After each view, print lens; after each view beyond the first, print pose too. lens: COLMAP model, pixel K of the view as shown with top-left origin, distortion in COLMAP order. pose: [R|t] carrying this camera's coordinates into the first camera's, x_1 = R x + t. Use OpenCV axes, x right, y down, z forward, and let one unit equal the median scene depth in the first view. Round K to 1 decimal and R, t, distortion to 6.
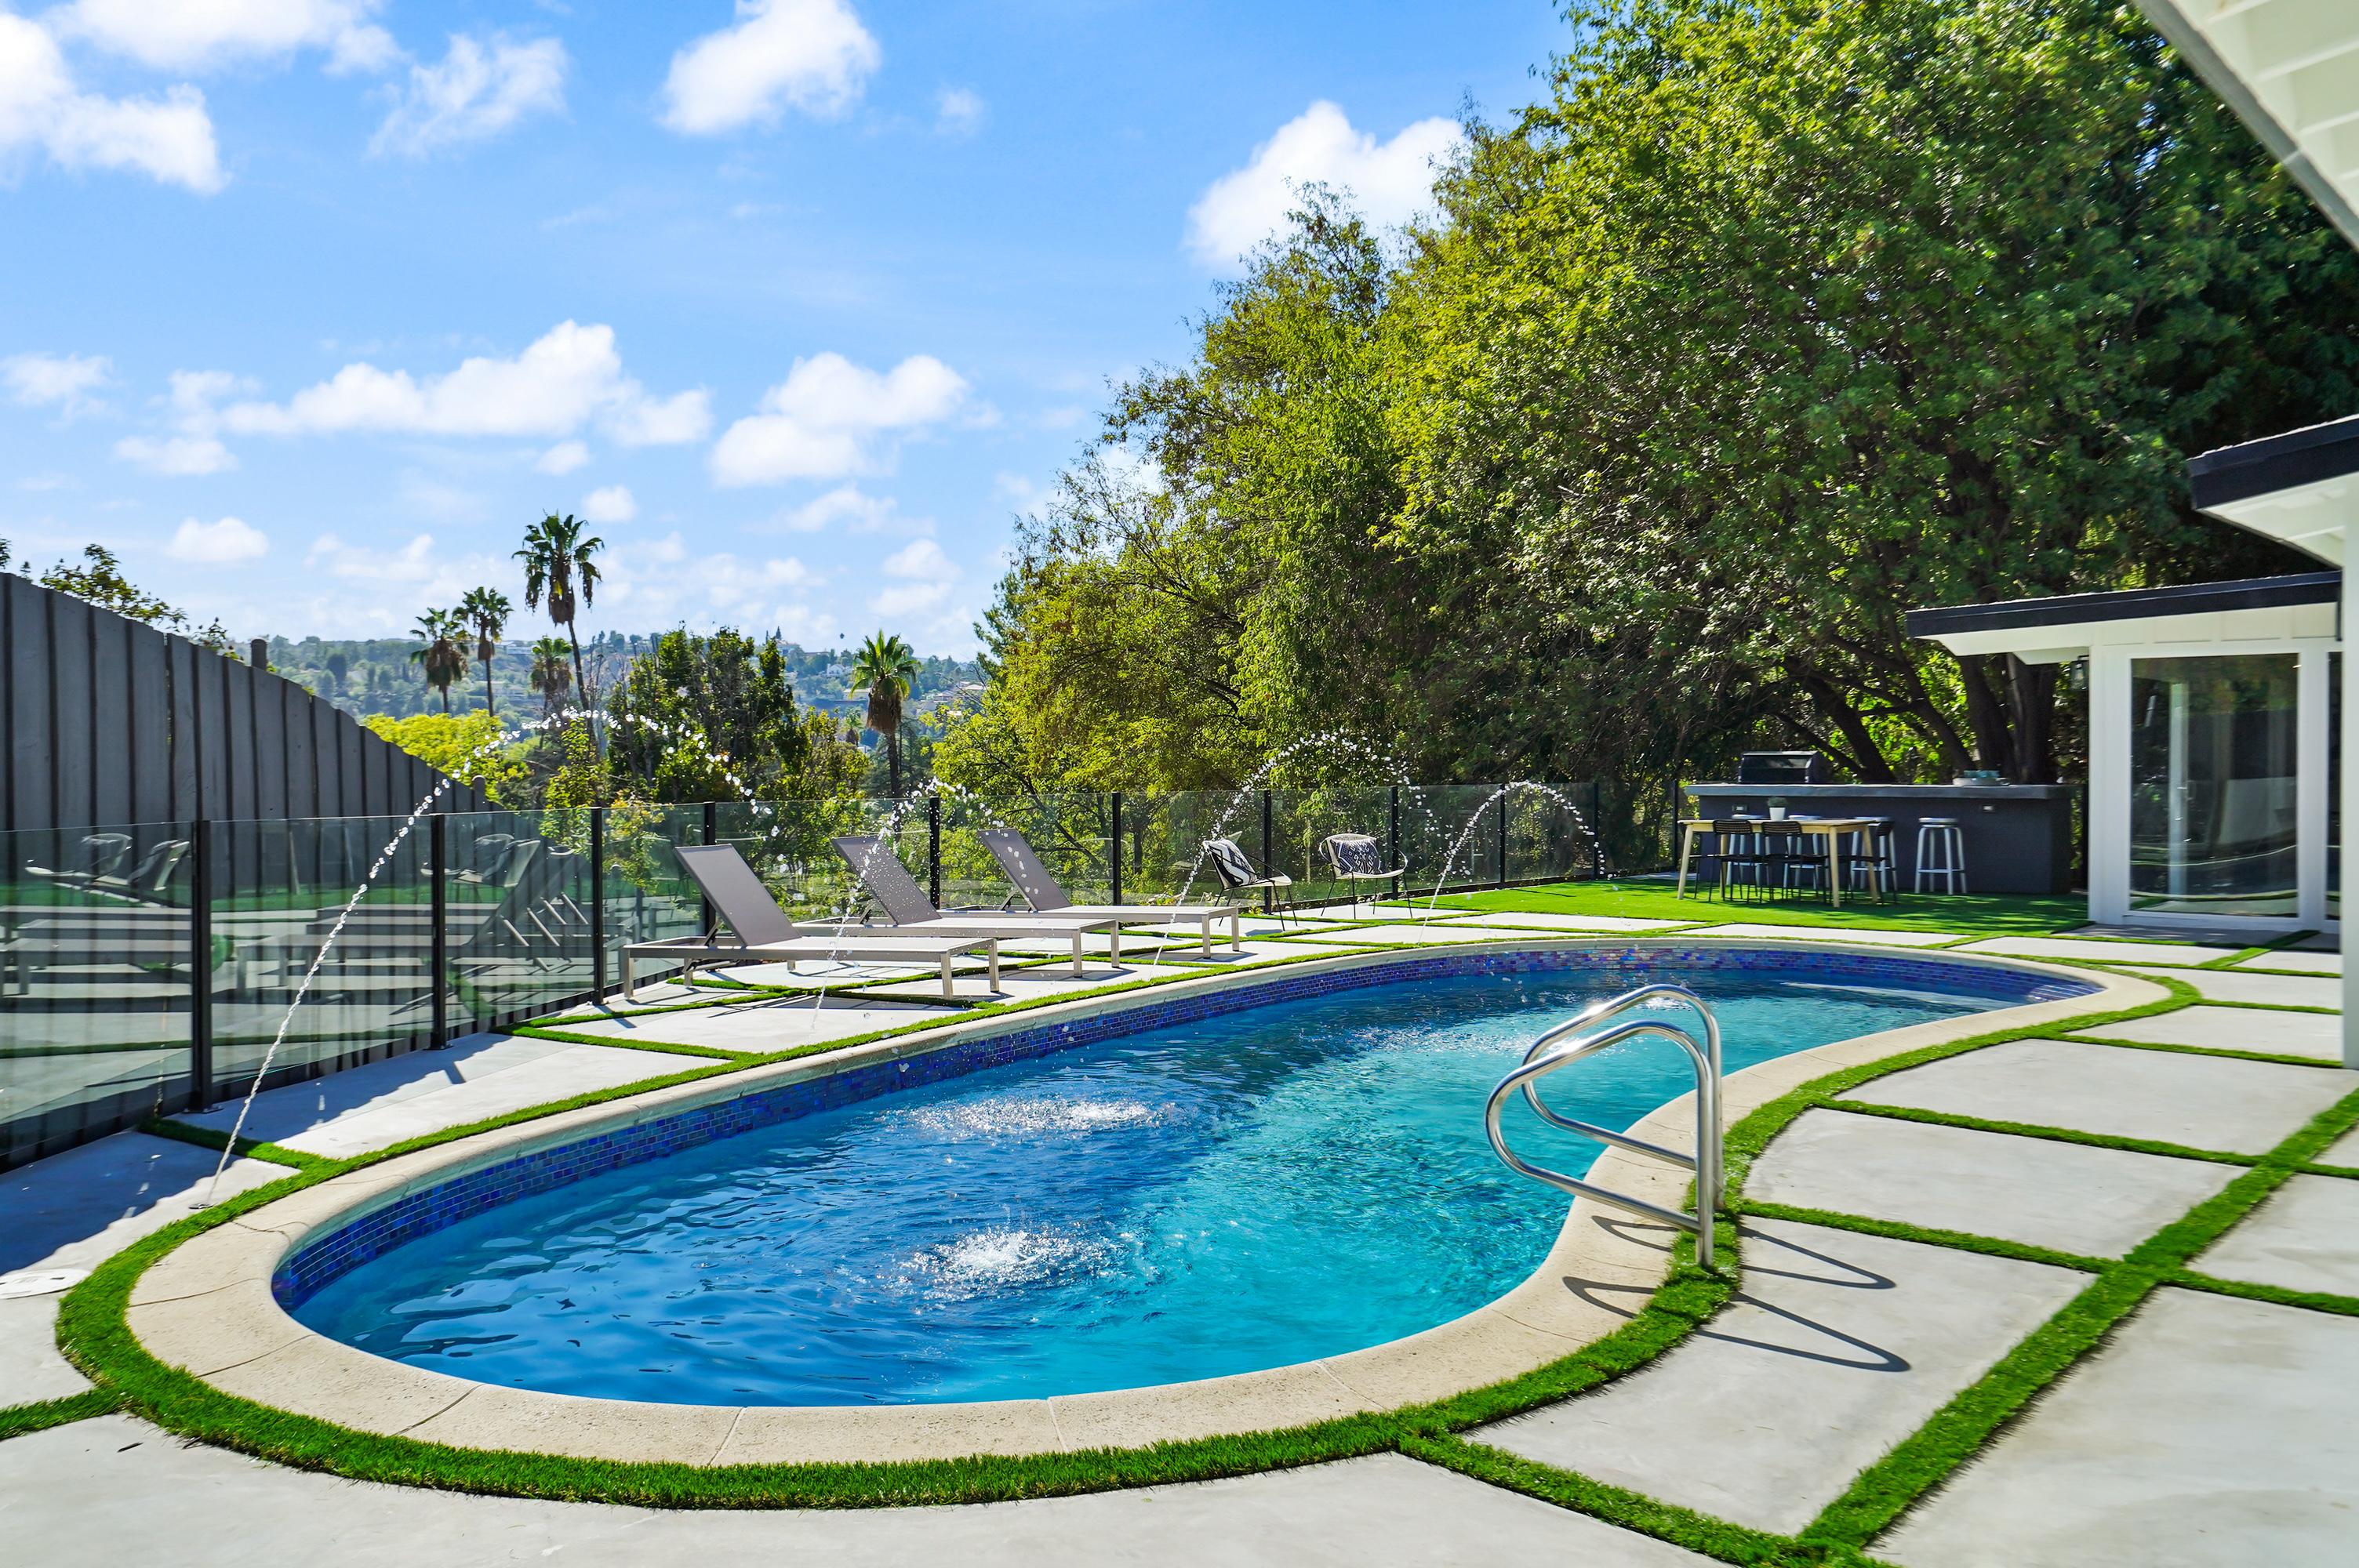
lens RADIAL K [[2009.1, 0, 1169.7], [0, 2009.1, 788.3], [0, 0, 1]] dist [0.036005, 0.012485]
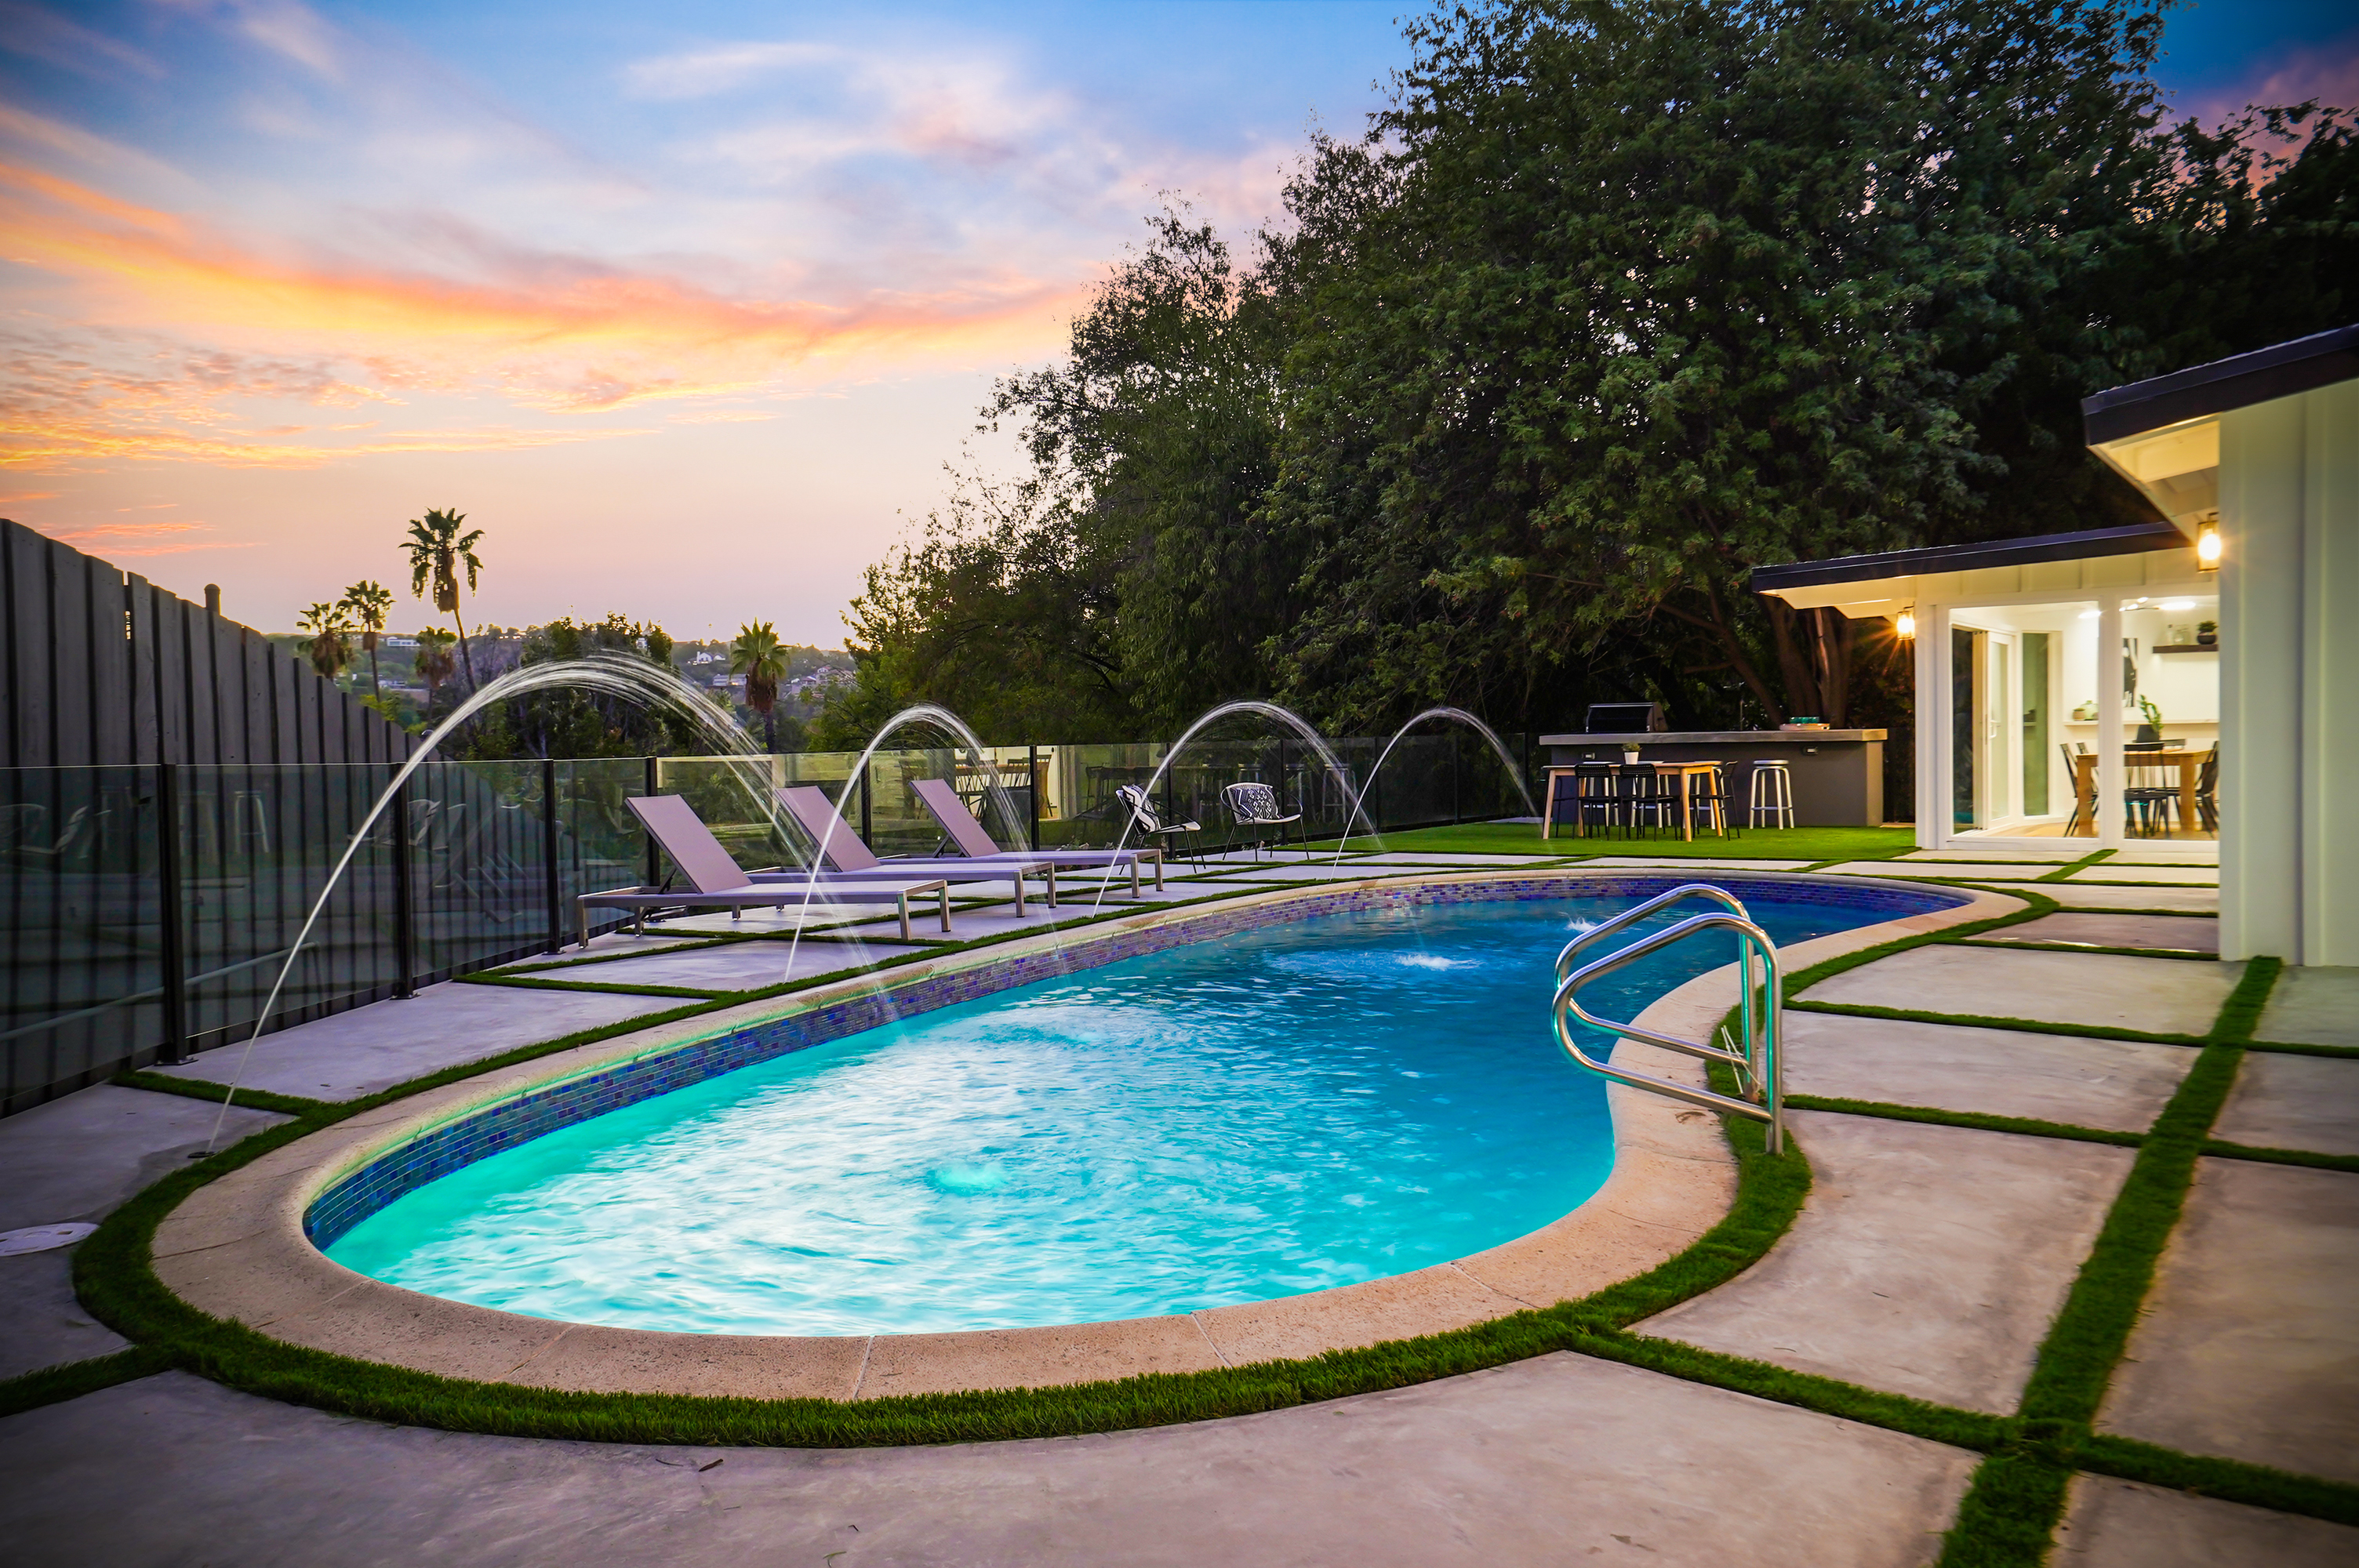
lens RADIAL K [[1842.0, 0, 1180.9], [0, 1842.0, 765.7], [0, 0, 1]] dist [0.029632, -0.012407]
pose [[0.995881, -0.019438, 0.088558, -0.034588], [0.019279, 0.999811, 0.002648, 0.011156], [-0.088593, -0.000930, 0.996067, 0.034773]]
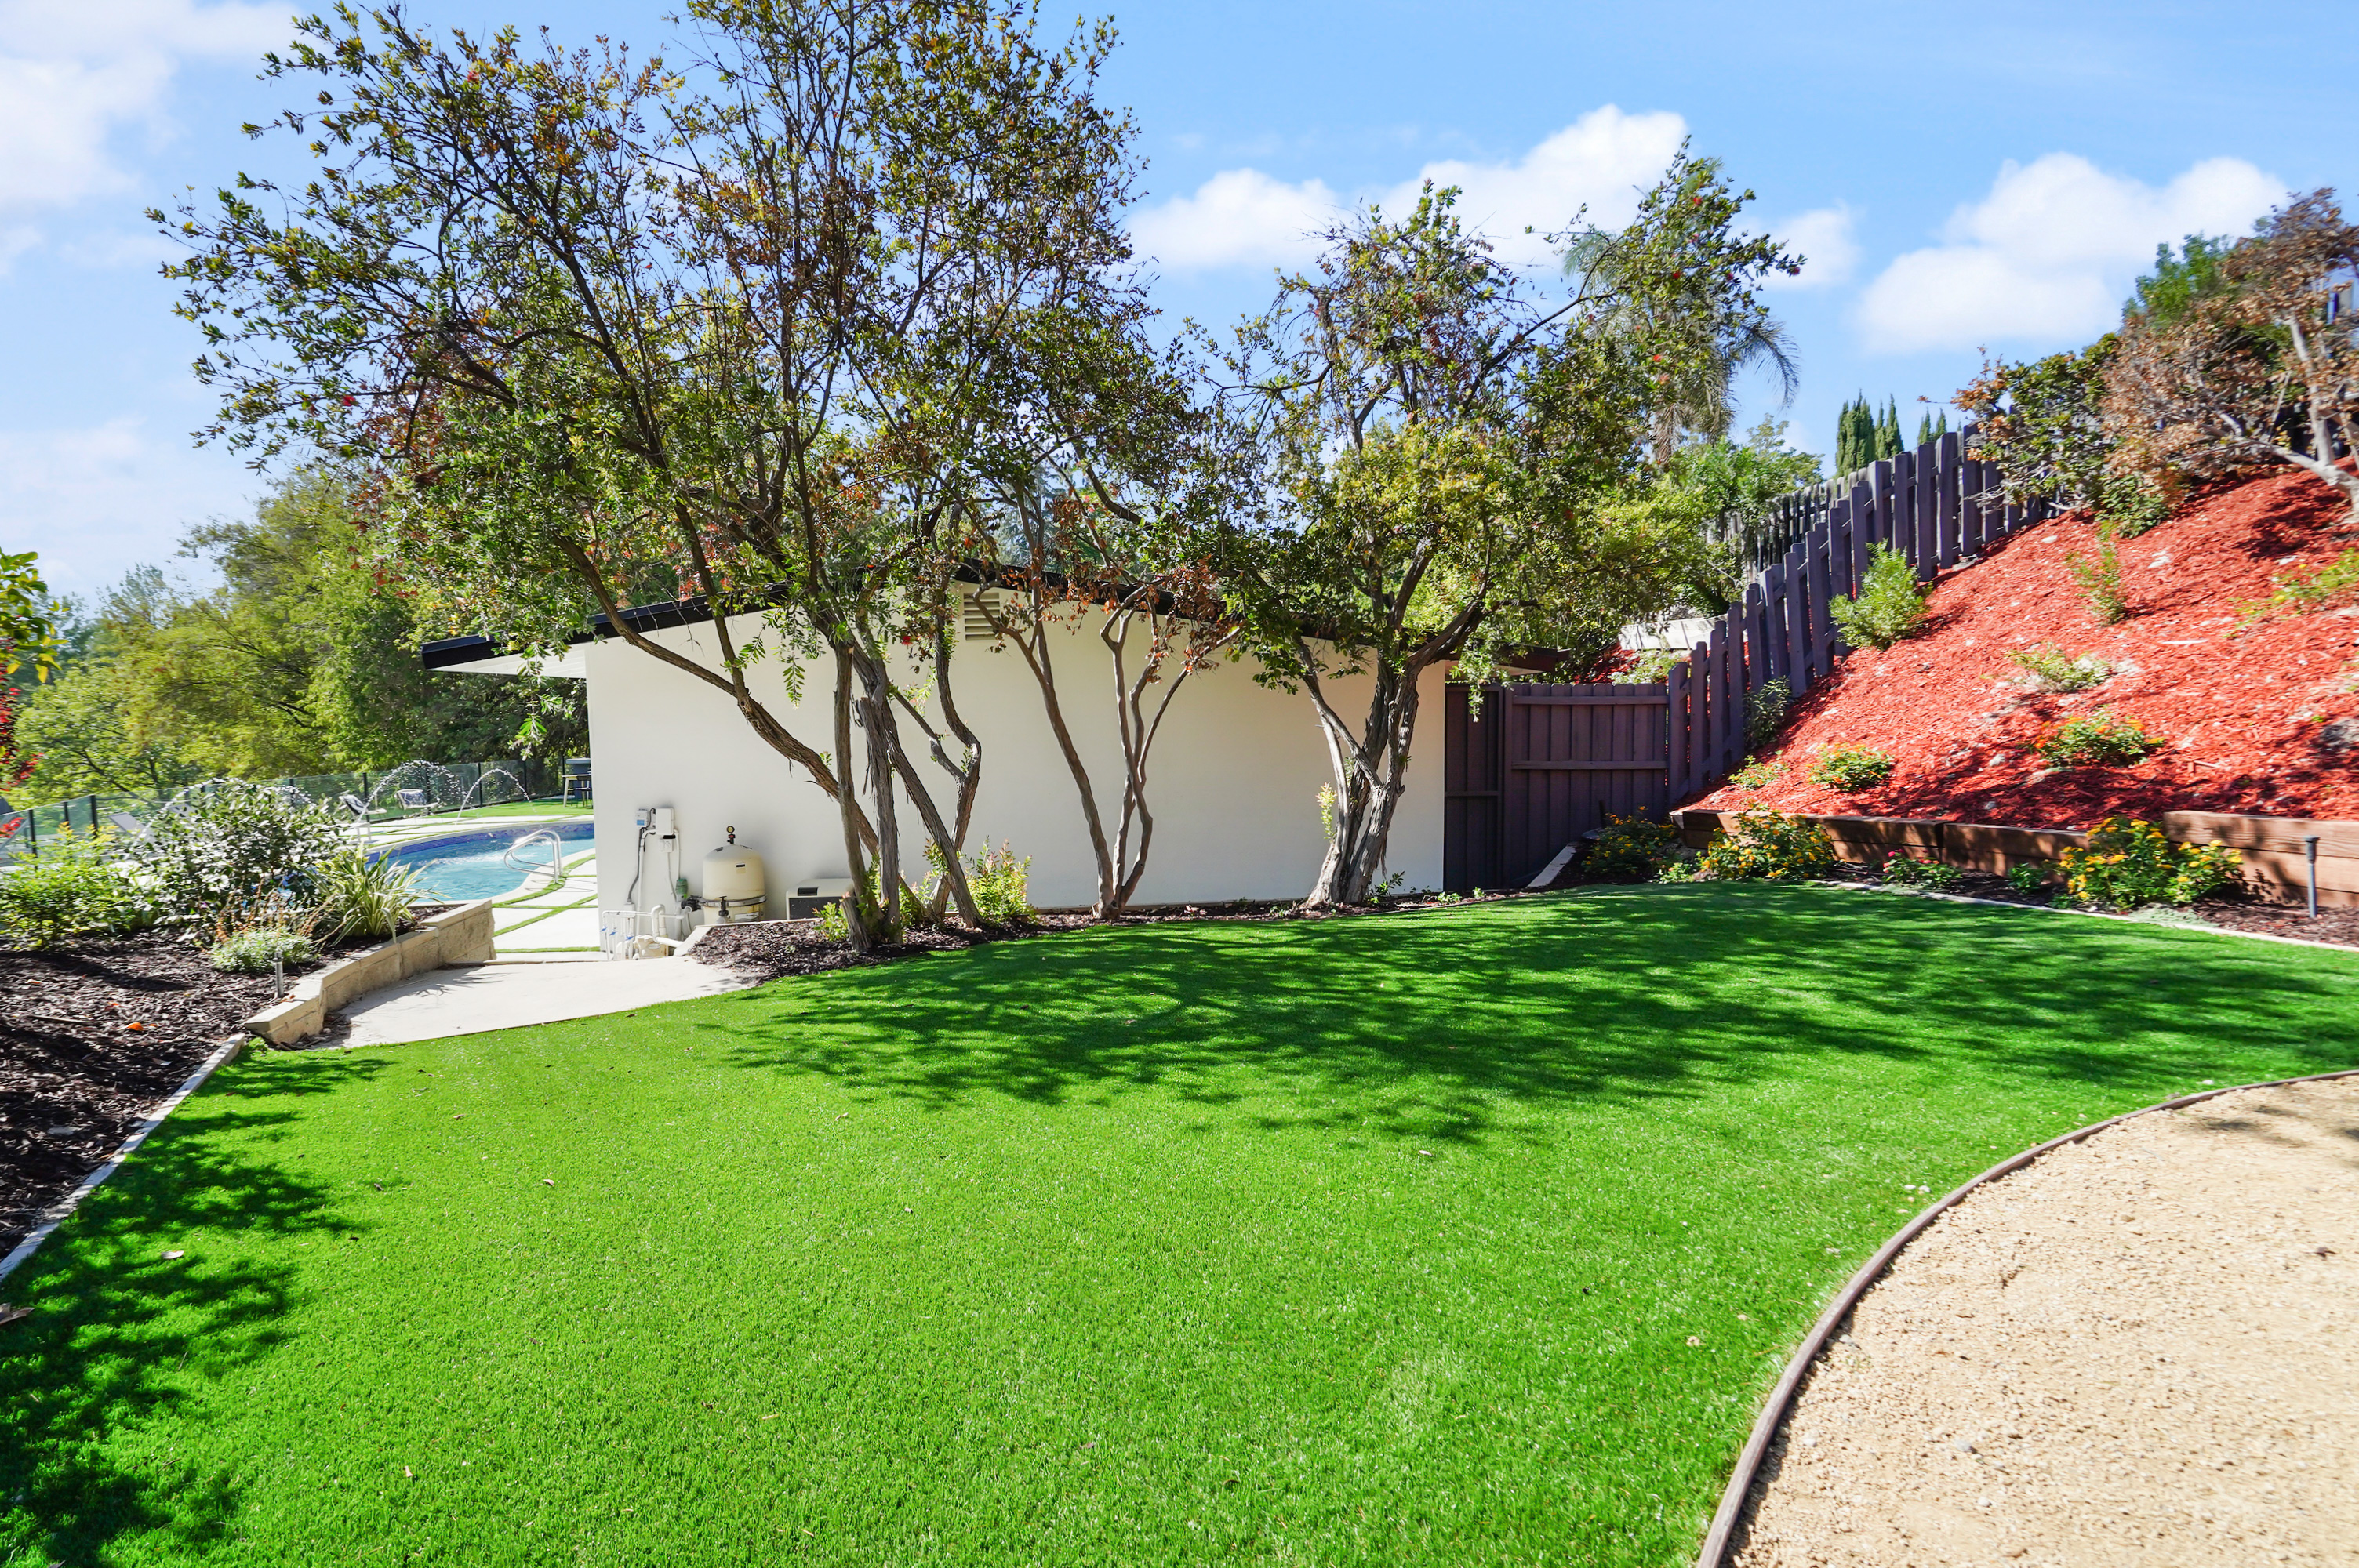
lens RADIAL K [[1087.5, 0, 1179.3], [0, 1087.5, 779.7], [0, 0, 1]] dist [-0.030474, 0.008112]
pose [[0.724450, -0.055328, 0.687104, -0.117253], [0.023190, 0.998166, 0.055926, -0.037243], [-0.688938, -0.024581, 0.724404, -0.540050]]
